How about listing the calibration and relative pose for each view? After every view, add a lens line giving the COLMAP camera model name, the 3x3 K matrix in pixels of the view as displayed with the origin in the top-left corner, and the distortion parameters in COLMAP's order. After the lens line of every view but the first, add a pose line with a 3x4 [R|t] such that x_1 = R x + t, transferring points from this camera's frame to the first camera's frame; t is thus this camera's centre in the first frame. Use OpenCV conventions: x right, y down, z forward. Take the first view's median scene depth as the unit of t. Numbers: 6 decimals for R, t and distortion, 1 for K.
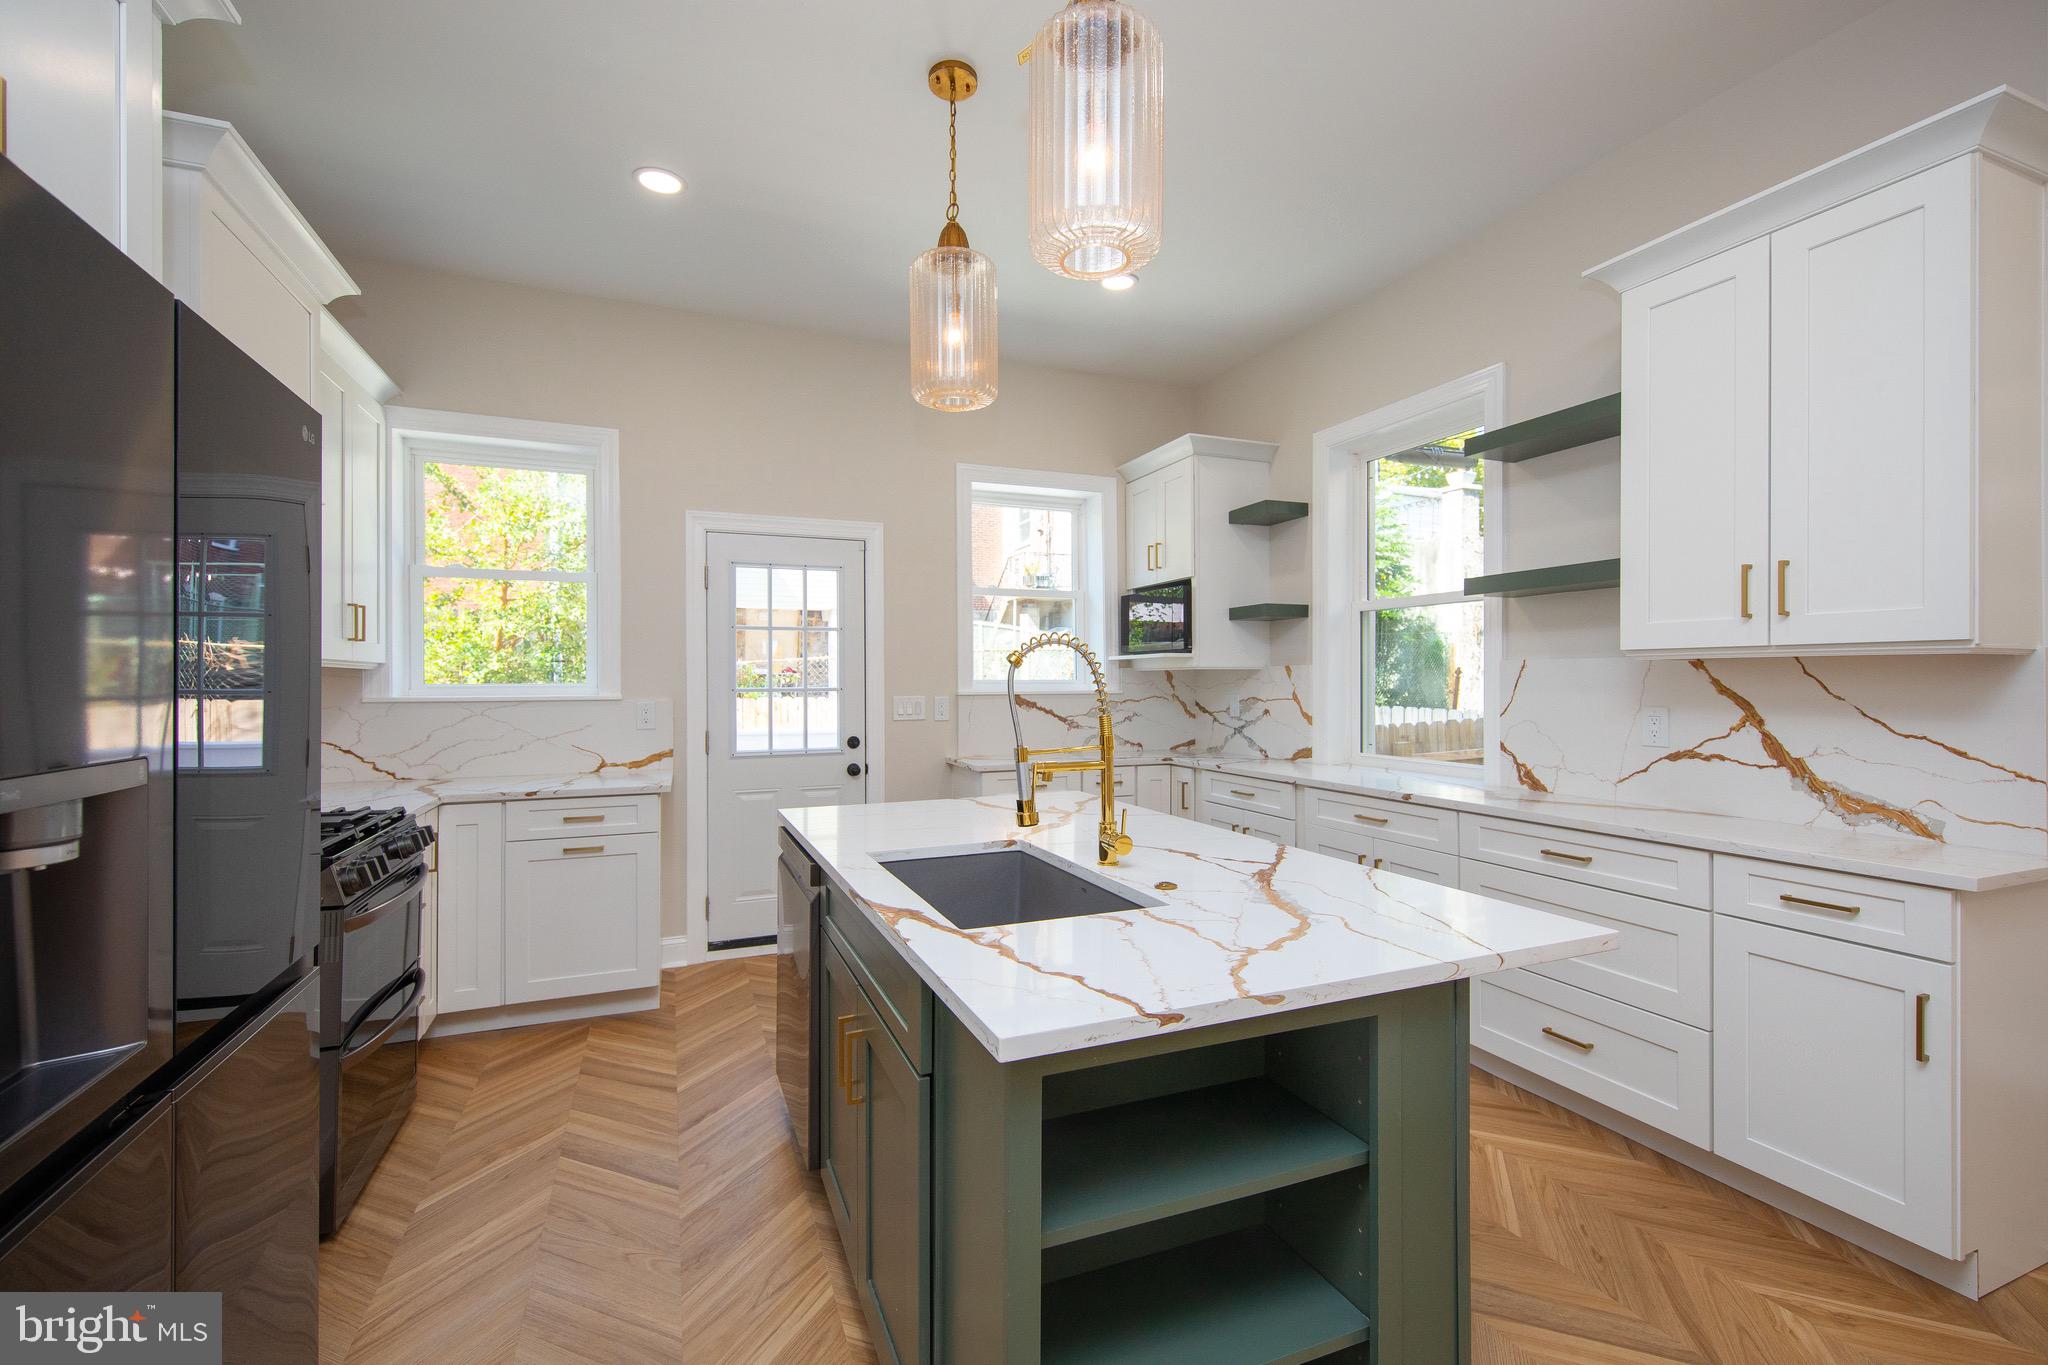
lens RADIAL K [[916.4, 0, 1056.9], [0, 916.4, 673.5], [0, 0, 1]] dist [0.004639, -0.000563]
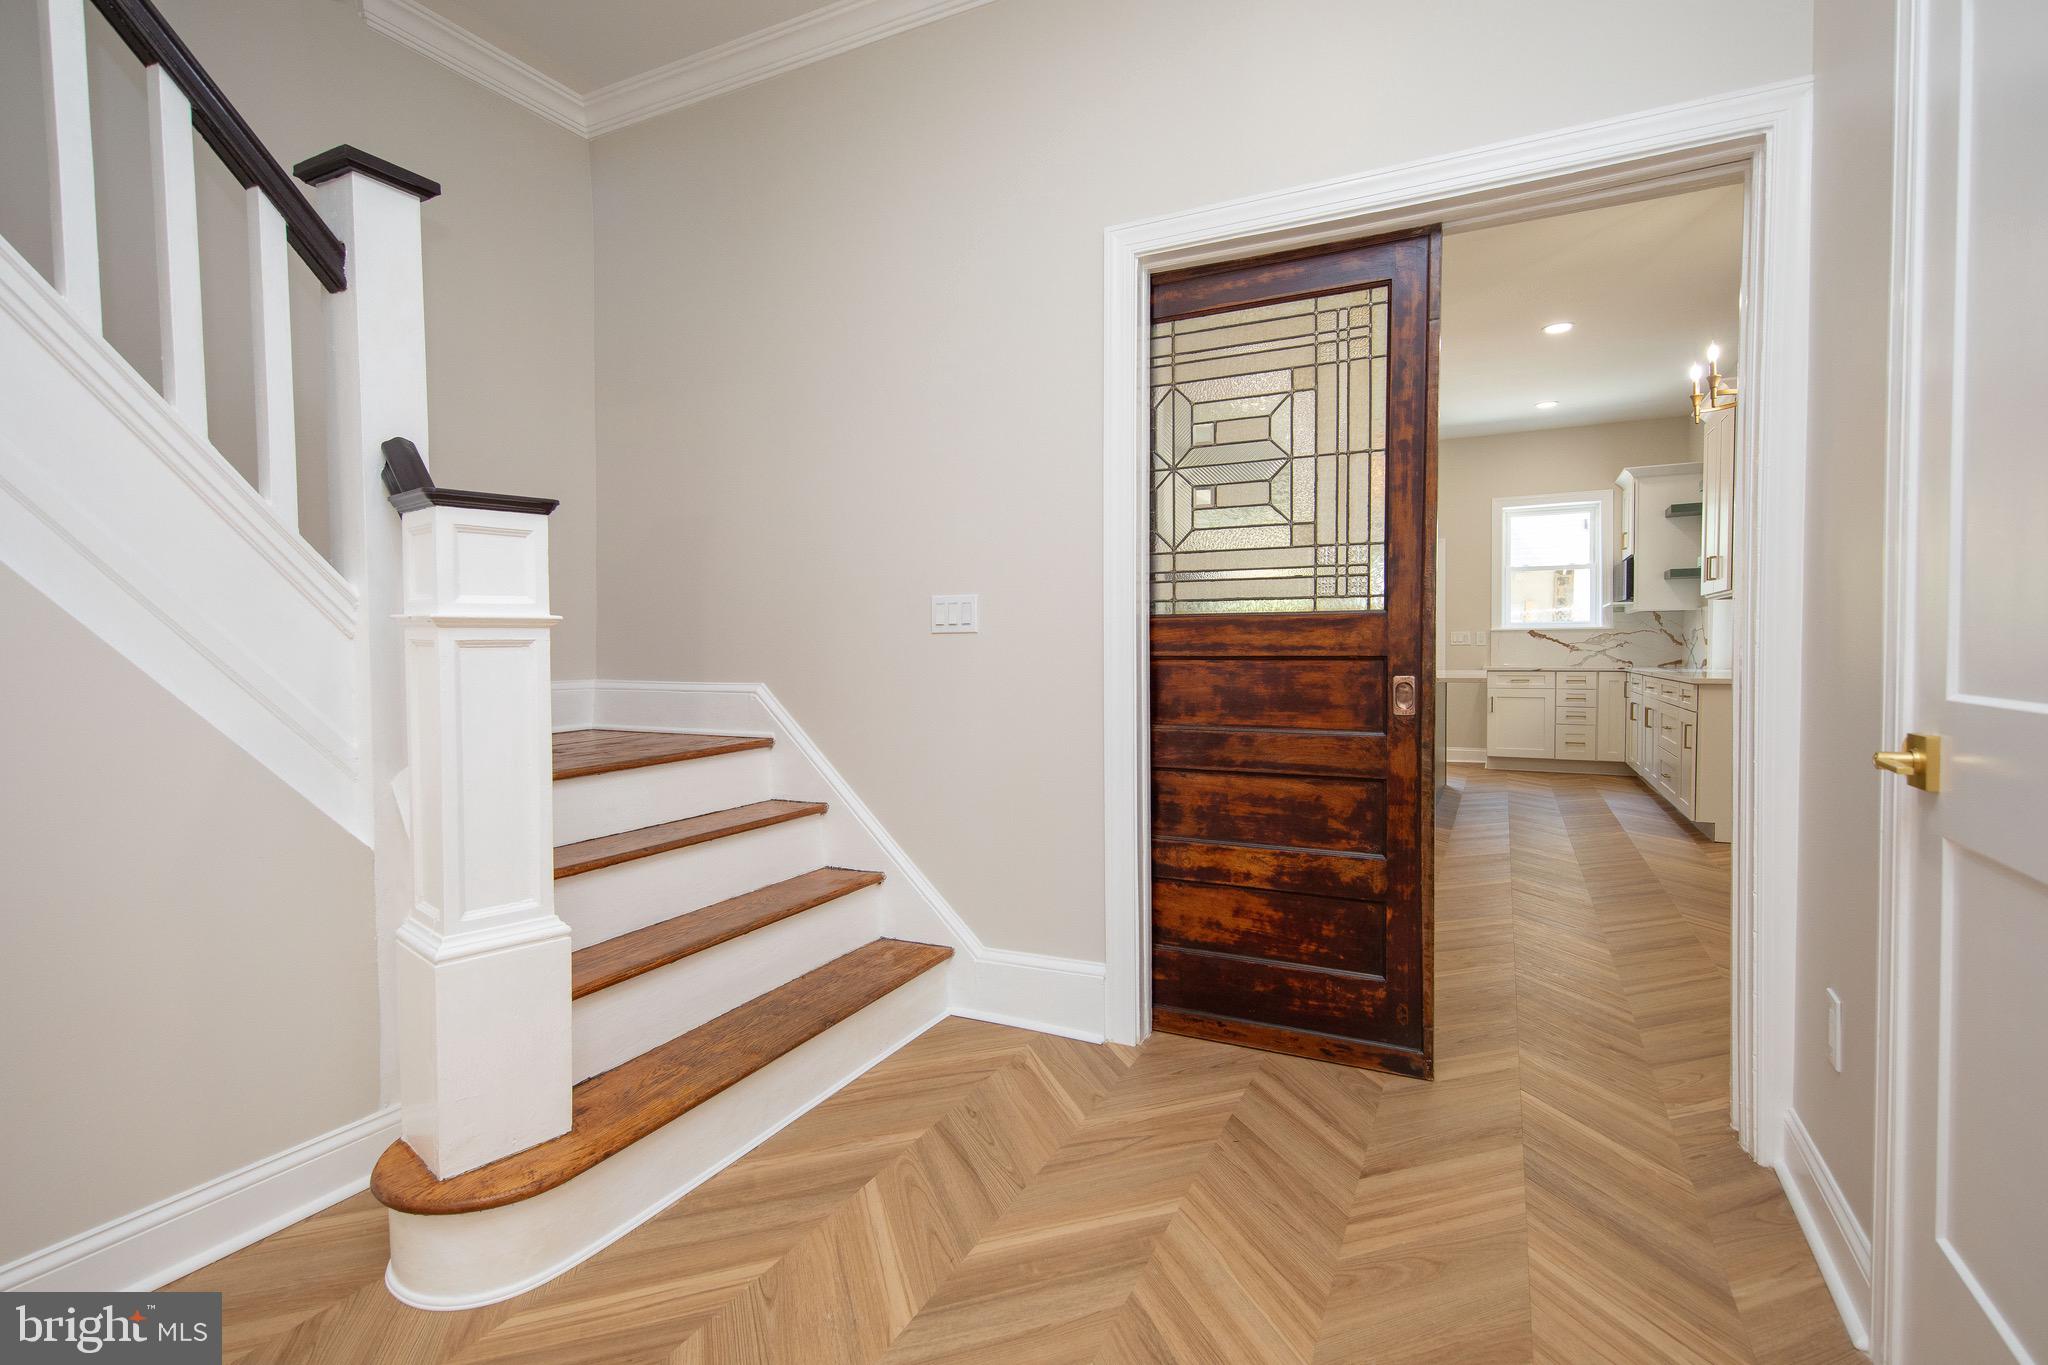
lens RADIAL K [[955.1, 0, 1030.6], [0, 955.1, 683.9], [0, 0, 1]] dist [0.012104, -0.003857]
pose [[0.643324, 0.022983, -0.765249, 0.845872], [0.015505, 0.998953, 0.043036, 0.037789], [0.765437, -0.039552, 0.642295, -0.995086]]
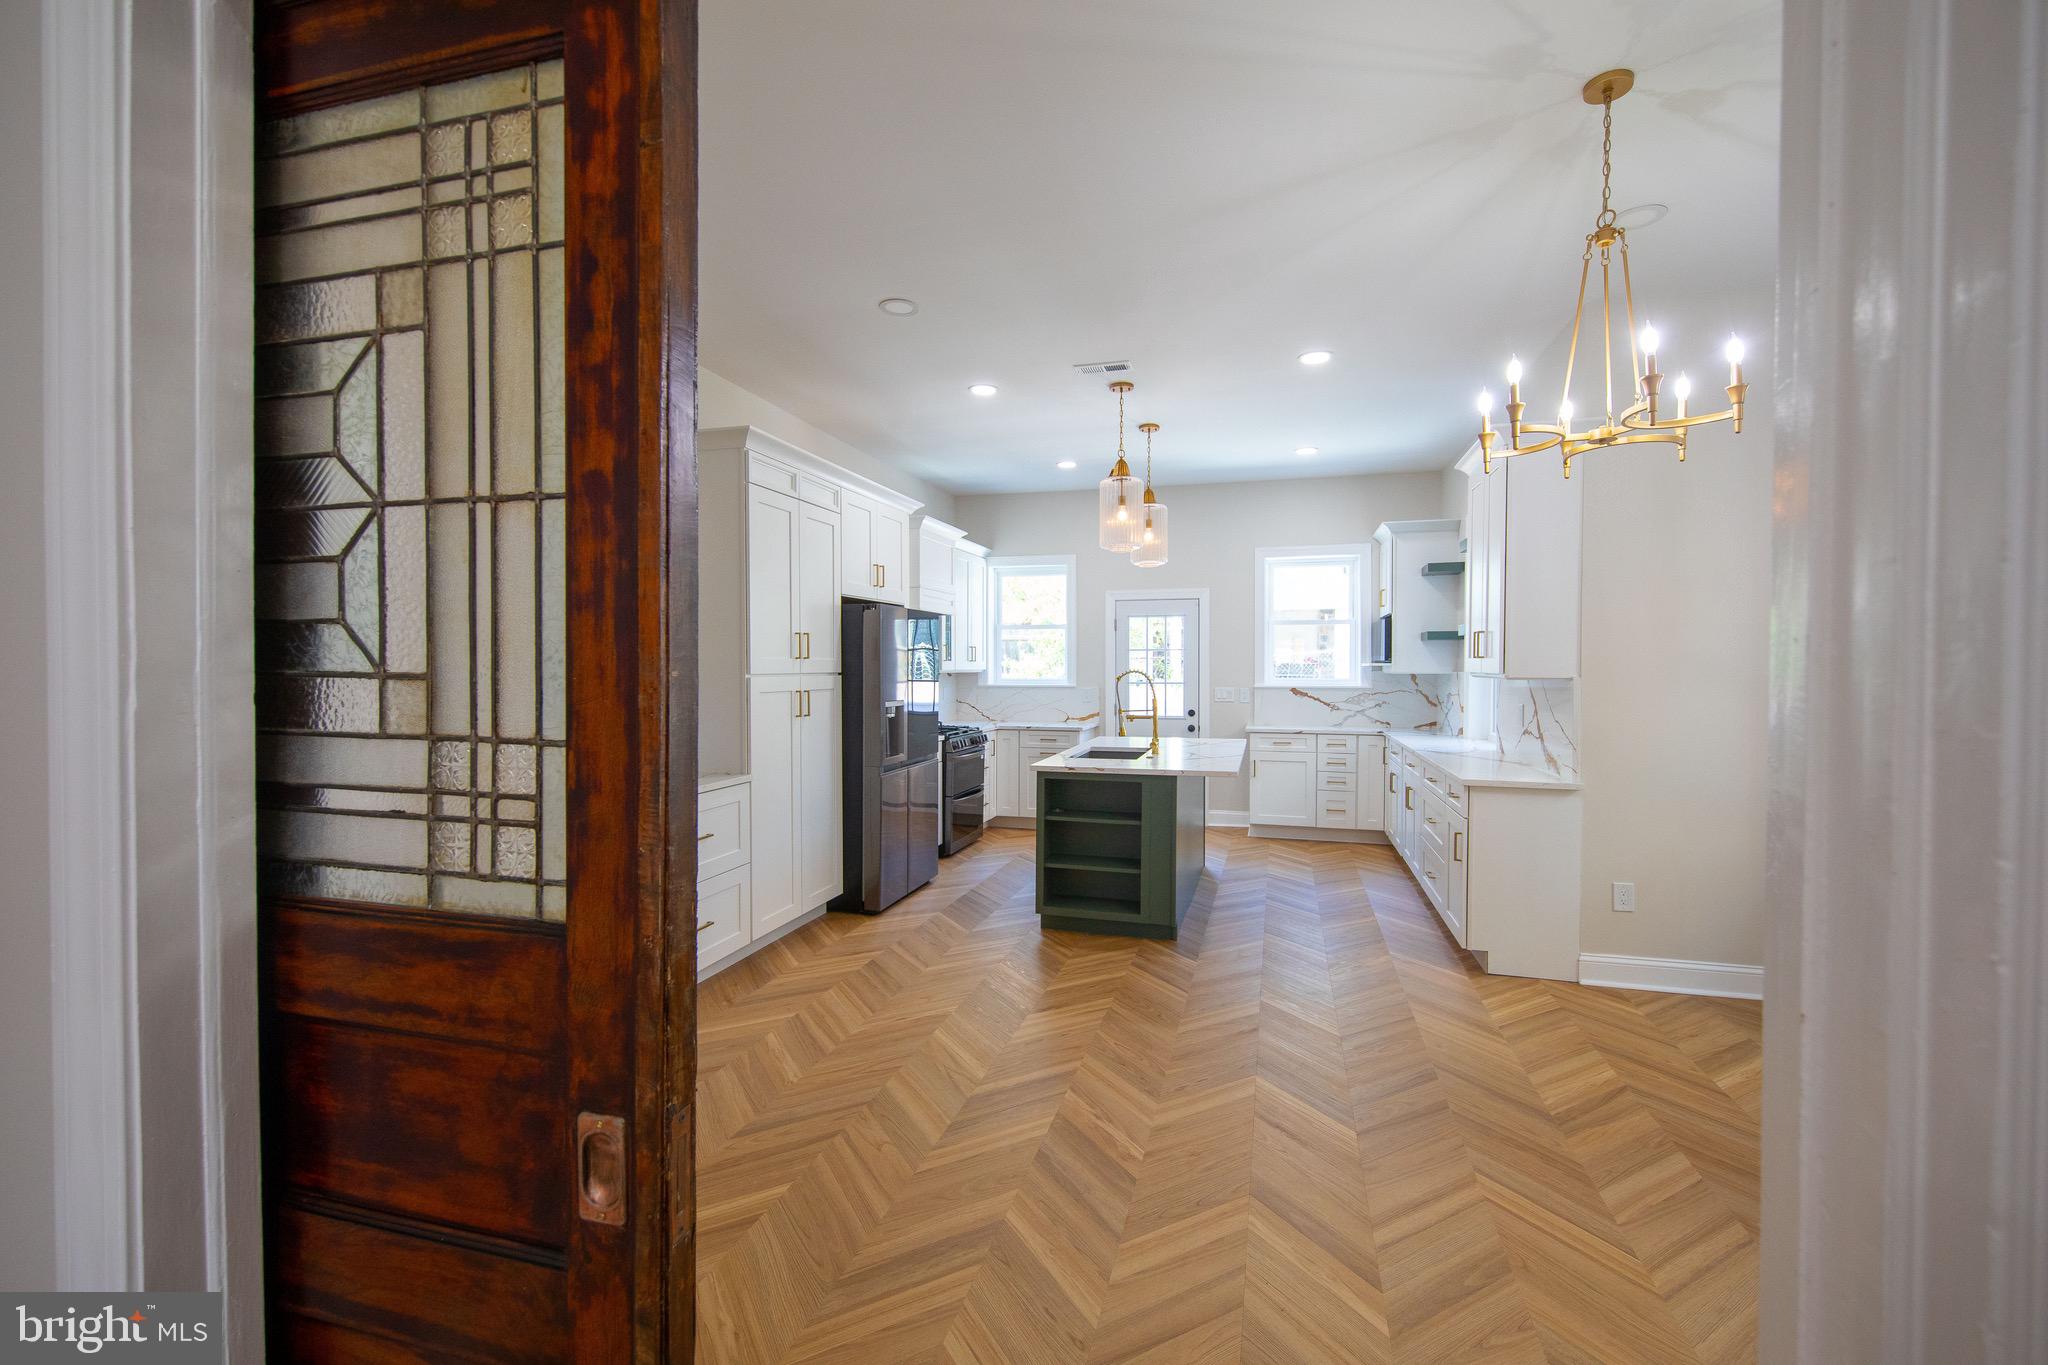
lens RADIAL K [[916.4, 0, 1021.9], [0, 916.4, 683.1], [0, 0, 1]] dist [0.004639, -0.000563]
pose [[0.755295, 0.013059, -0.655255, 0.765230], [0.001889, 0.999754, 0.022103, -0.025383], [0.655383, -0.017933, 0.755084, -0.615904]]
